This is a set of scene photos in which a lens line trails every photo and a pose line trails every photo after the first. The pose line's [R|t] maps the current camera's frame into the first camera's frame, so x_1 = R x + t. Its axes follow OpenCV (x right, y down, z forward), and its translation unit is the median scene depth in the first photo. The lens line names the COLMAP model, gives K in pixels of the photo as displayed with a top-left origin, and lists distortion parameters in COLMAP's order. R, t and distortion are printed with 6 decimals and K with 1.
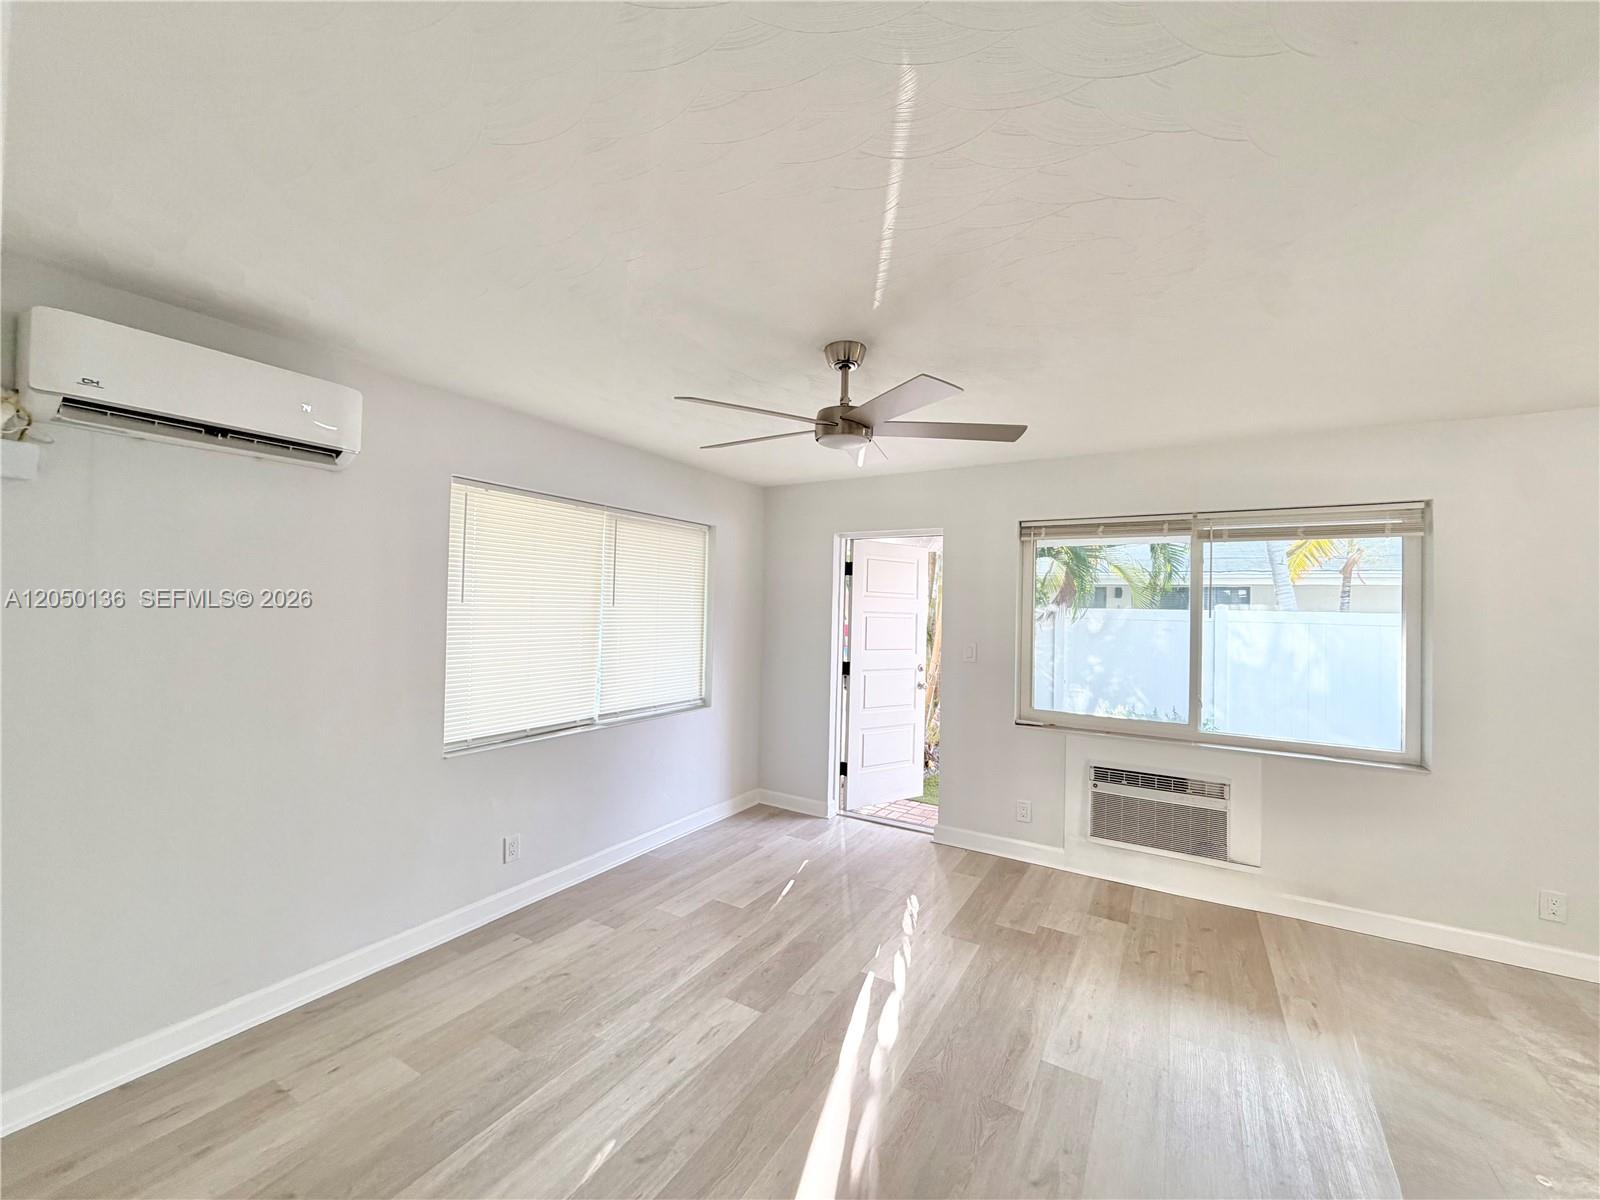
lens RADIAL K [[634.2, 0, 791.9], [0, 634.2, 598.7], [0, 0, 1]] dist [0.005465, -0.000003]
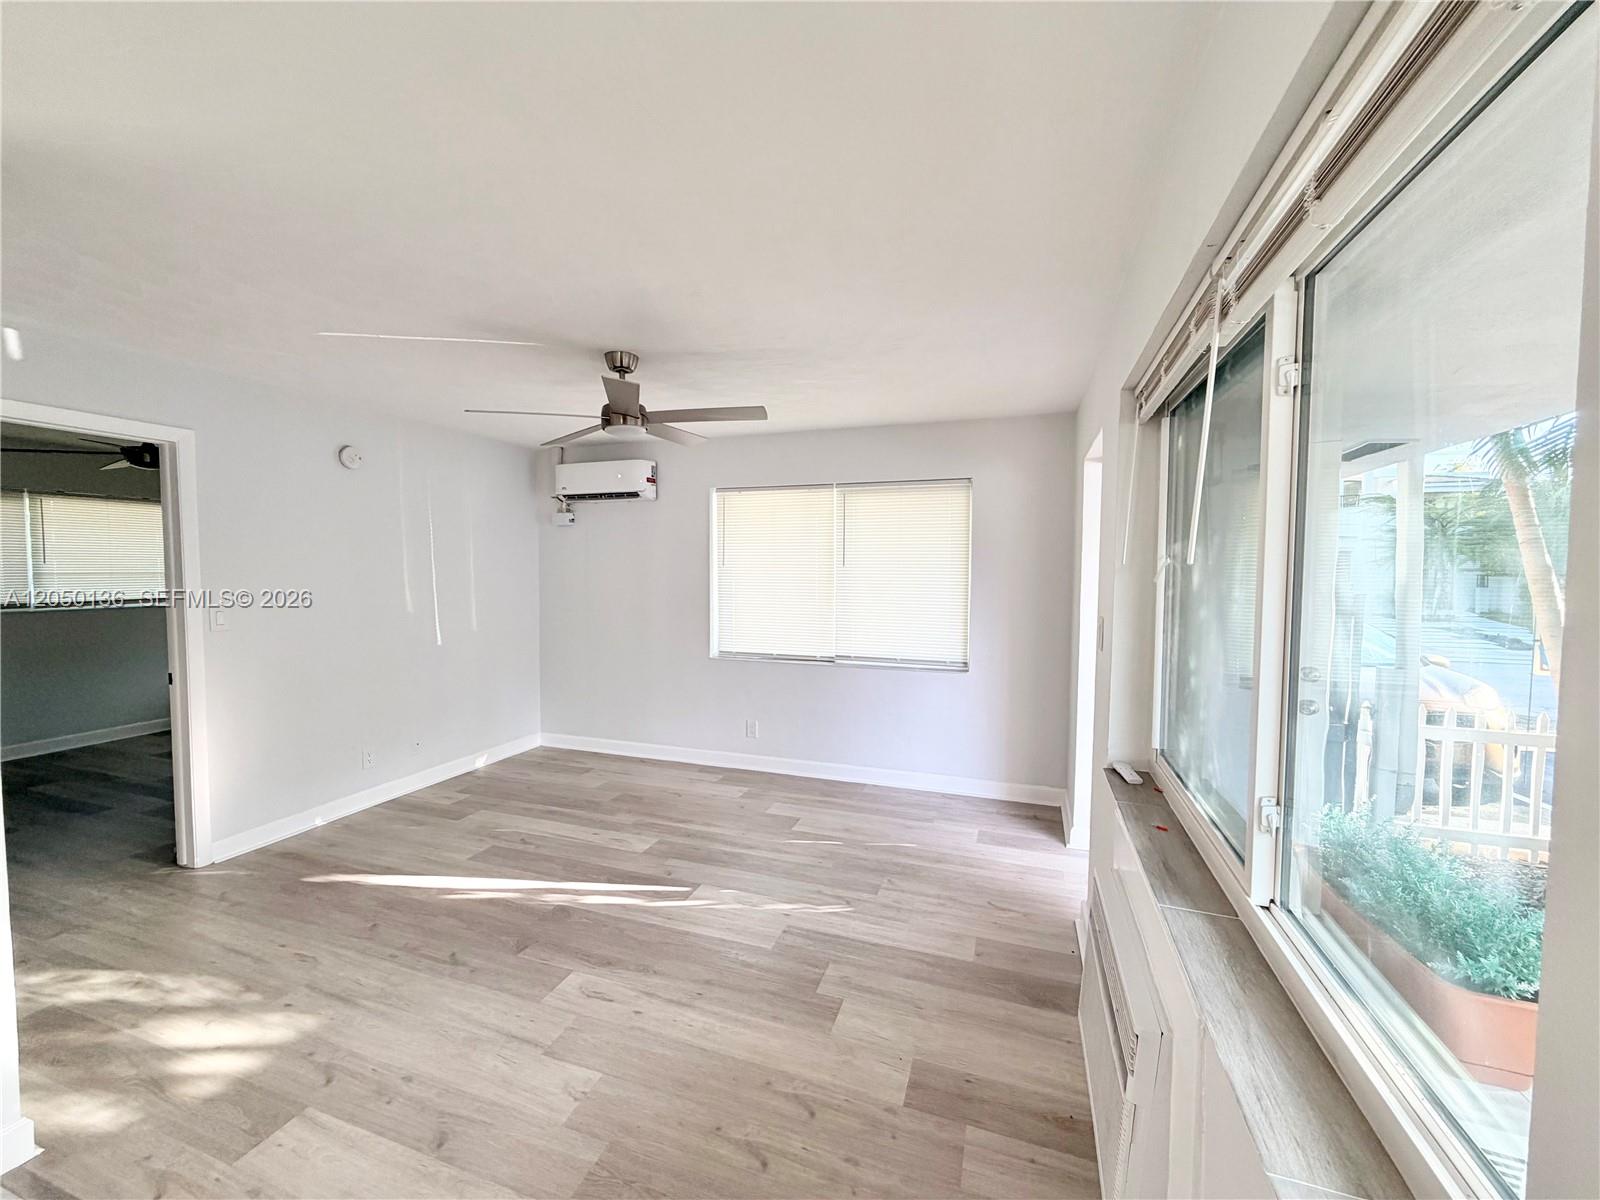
lens RADIAL K [[634.2, 0, 791.9], [0, 634.2, 598.7], [0, 0, 1]] dist [0.005465, -0.000003]
pose [[0.209686, 0.027575, -0.977380, 1.102681], [0.020164, 0.999268, 0.032519, 0.039597], [0.977561, -0.026527, 0.208976, 0.834150]]
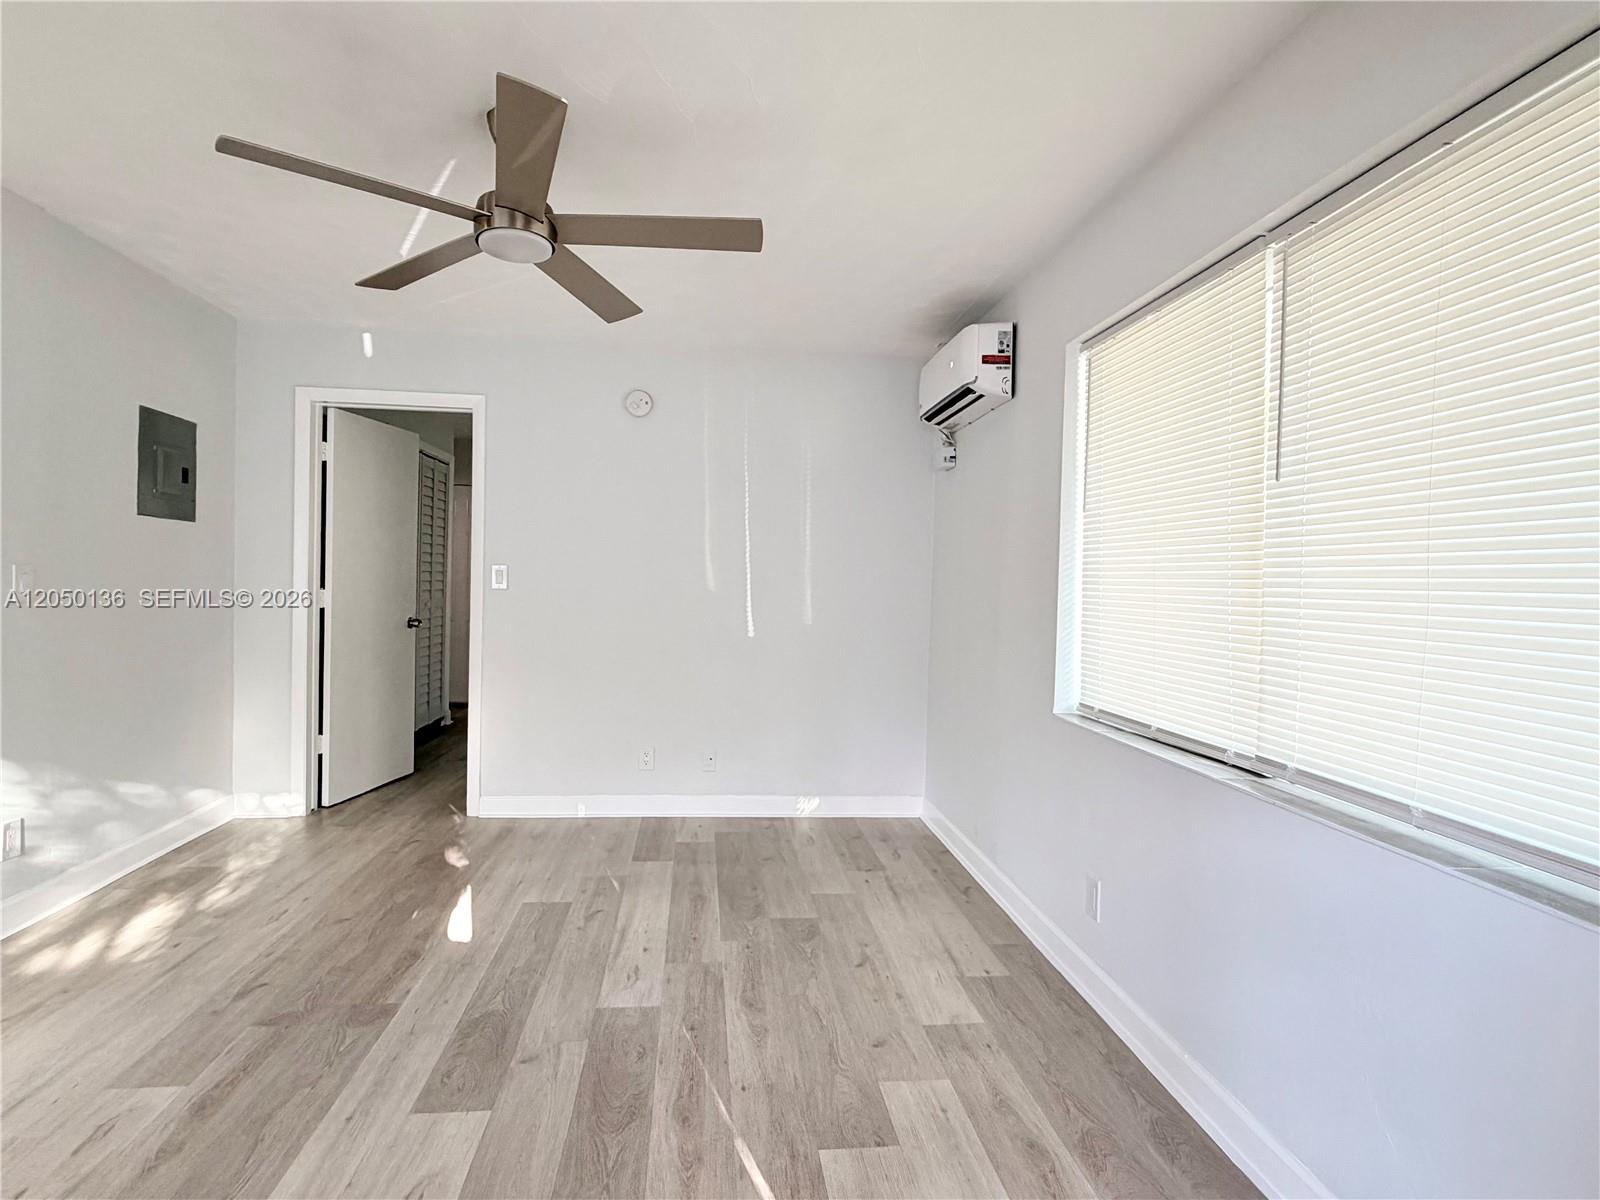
lens RADIAL K [[830.8, 0, 793.9], [0, 830.8, 593.9], [0, 0, 1]] dist [0.002382, -0.000599]
pose [[-0.788020, -0.031494, -0.614843, 0.323138], [-0.030507, 0.999461, -0.012095, 0.119976], [0.614893, 0.009226, -0.788556, 1.548197]]
